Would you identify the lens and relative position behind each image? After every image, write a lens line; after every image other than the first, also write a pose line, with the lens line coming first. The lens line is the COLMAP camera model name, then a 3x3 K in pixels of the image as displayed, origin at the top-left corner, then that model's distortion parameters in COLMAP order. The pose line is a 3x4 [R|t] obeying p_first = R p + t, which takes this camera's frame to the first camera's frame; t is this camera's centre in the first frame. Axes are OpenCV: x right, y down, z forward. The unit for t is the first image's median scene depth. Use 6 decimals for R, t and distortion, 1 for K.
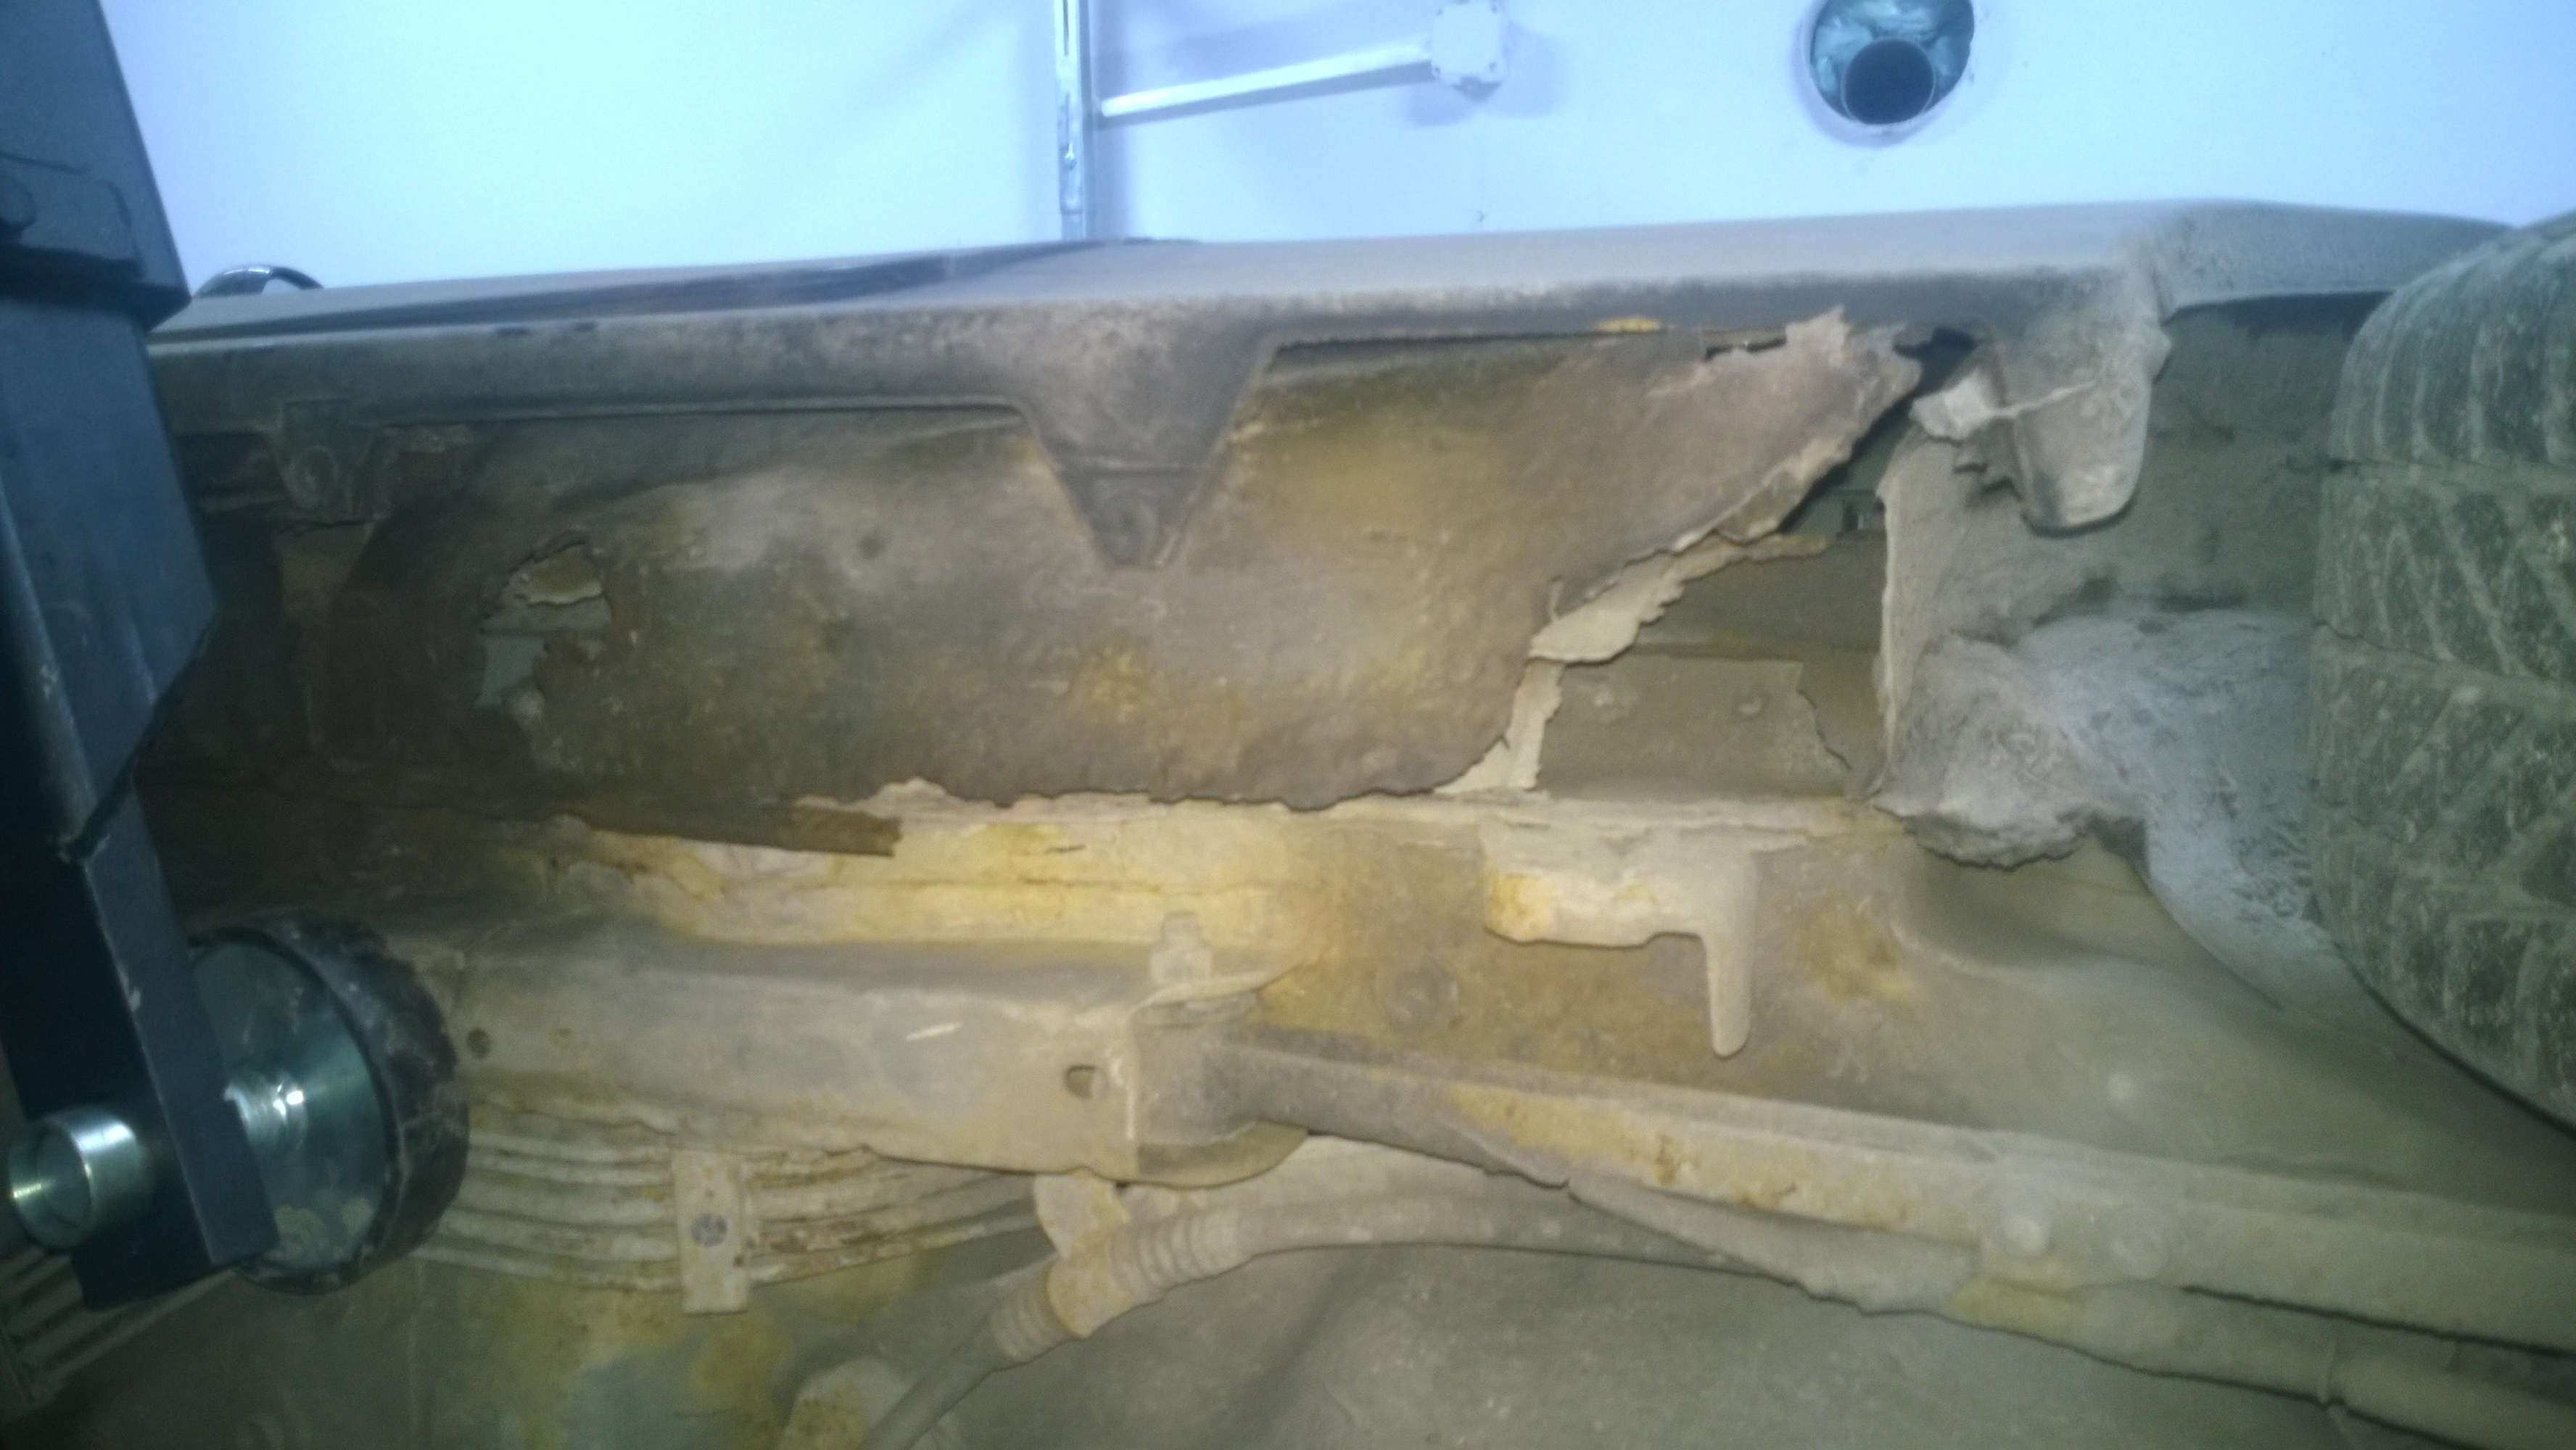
lens RADIAL K [[1958.2, 0, 1292.3], [0, 1958.2, 720.0], [0, 0, 1]] dist [0.007127, -0.080962]
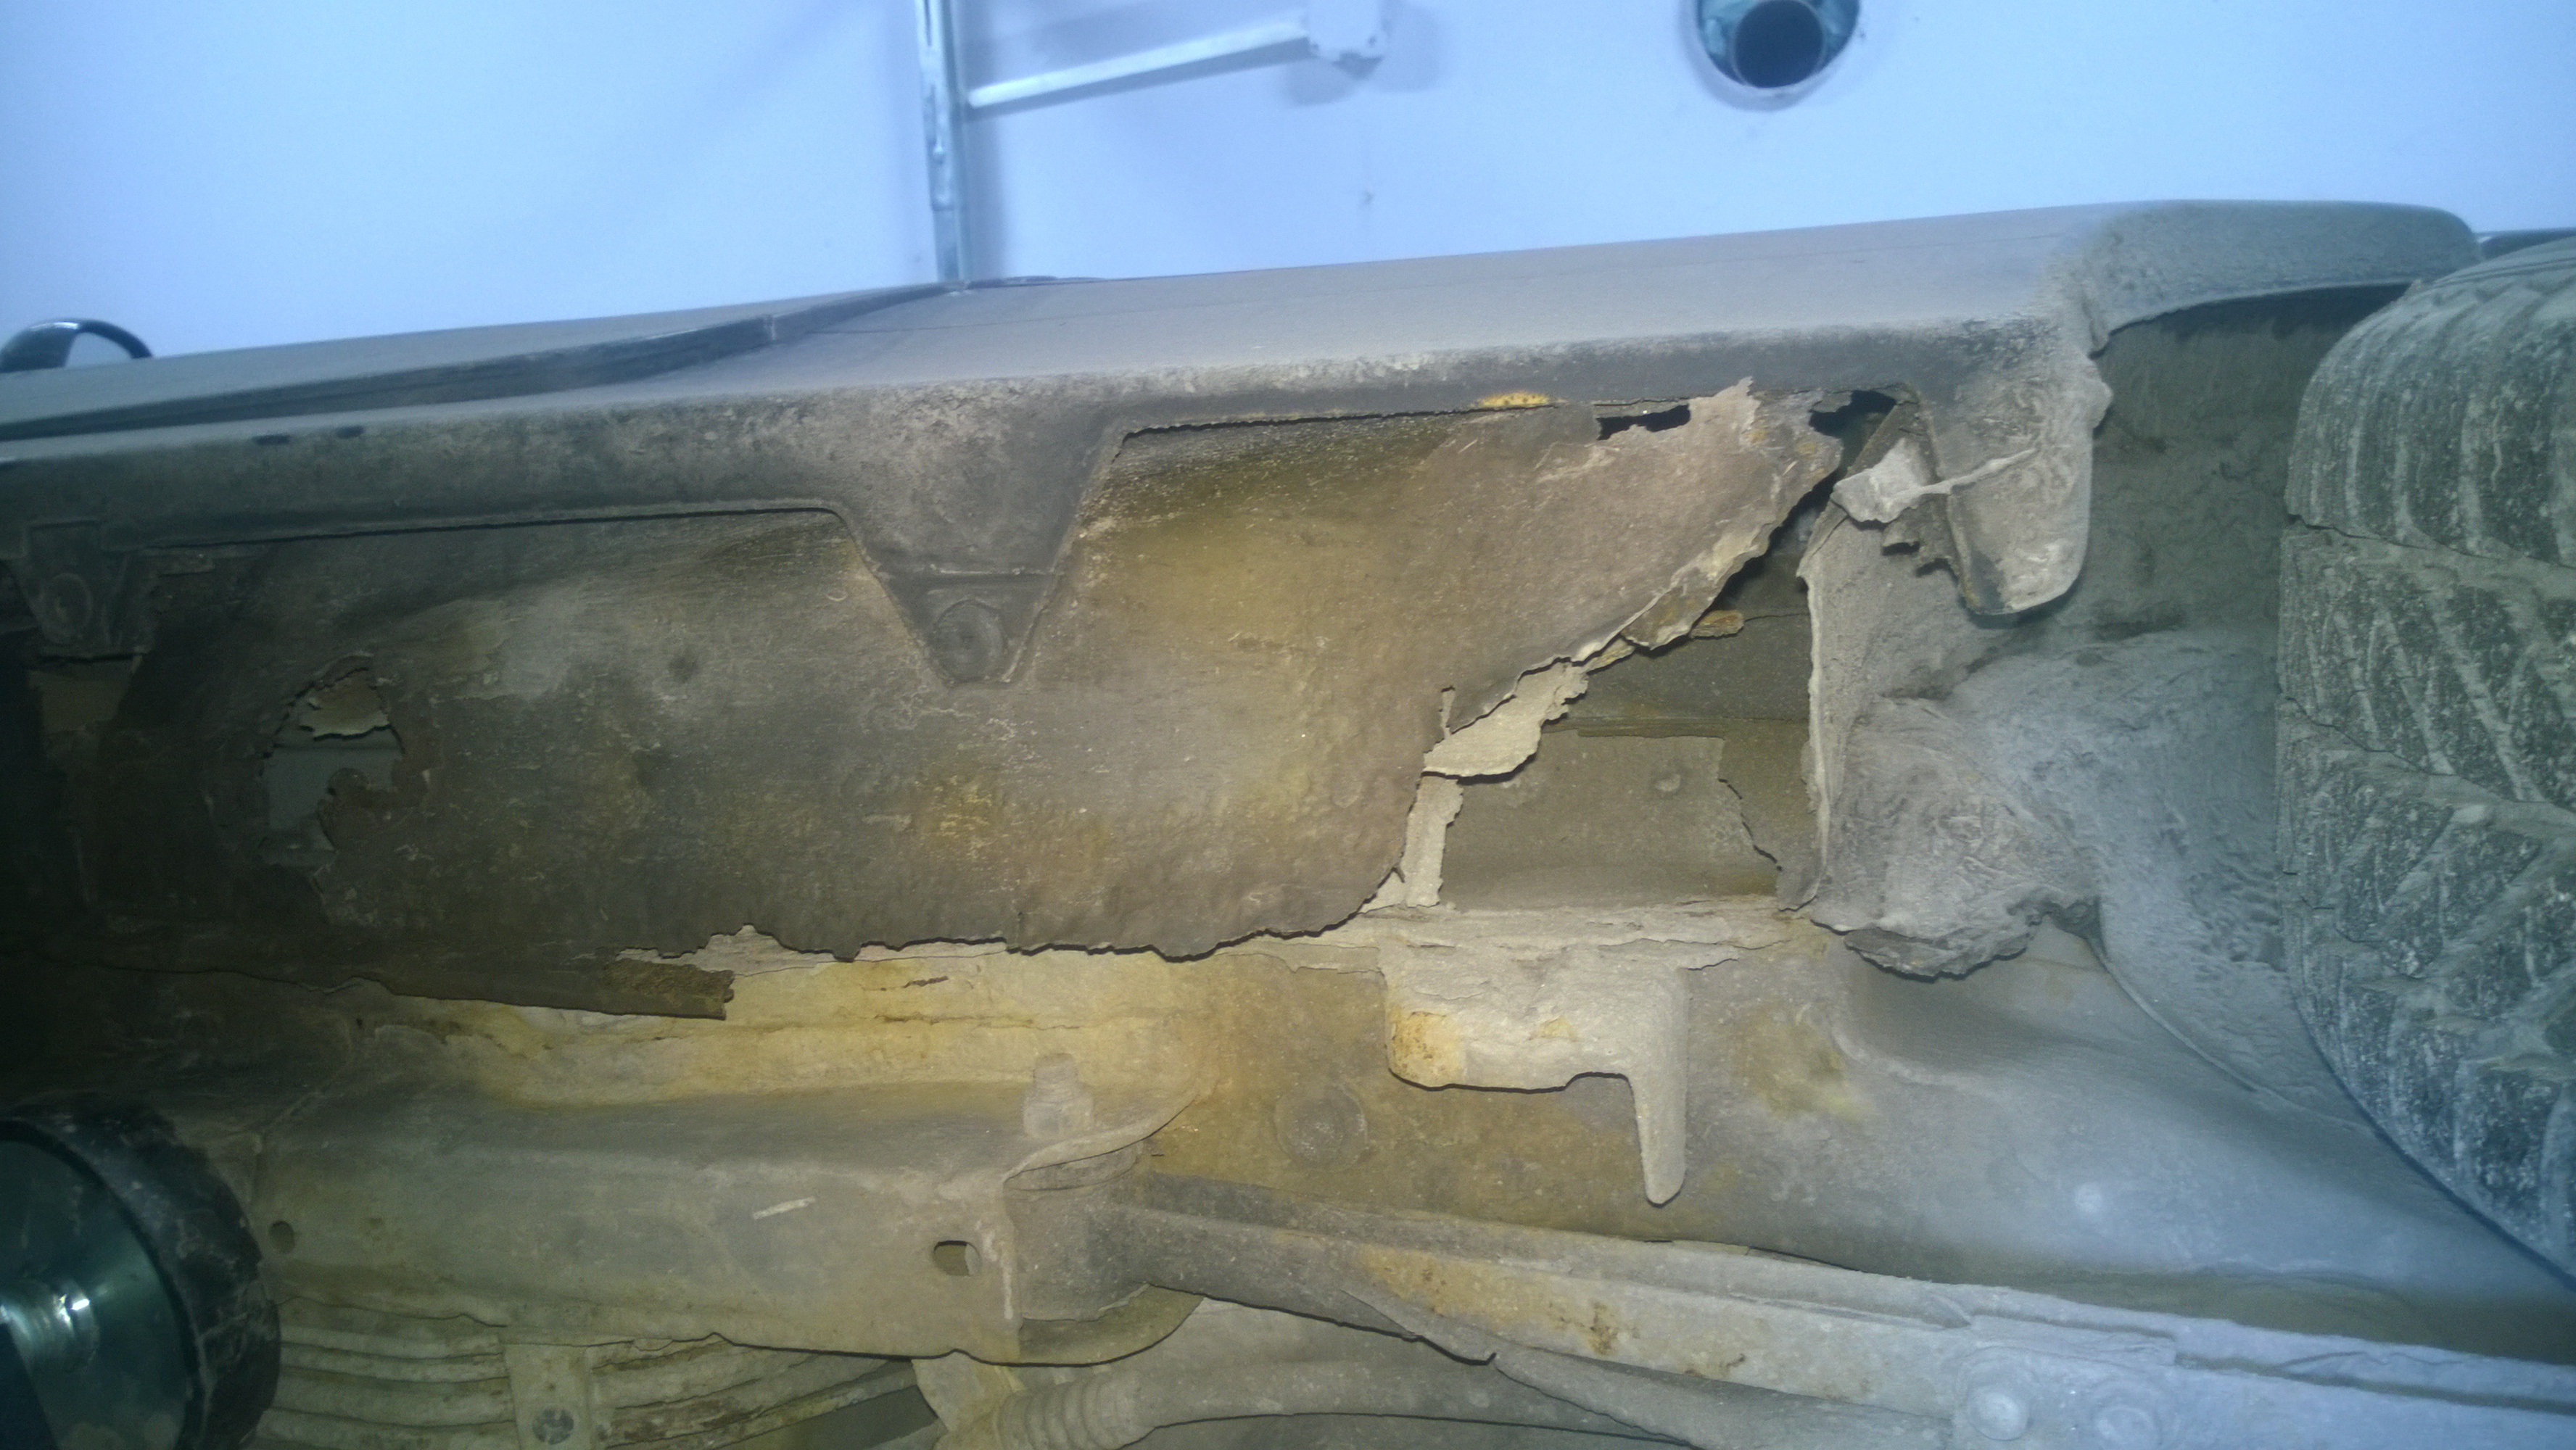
lens RADIAL K [[1998.2, 0, 1293.4], [0, 1998.2, 736.4], [0, 0, 1]] dist [0.002345, -0.091175]
pose [[0.997725, -0.052018, 0.042884, 0.022055], [0.051359, 0.998547, 0.016329, -0.061278], [-0.043671, -0.014089, 0.998947, 0.084129]]
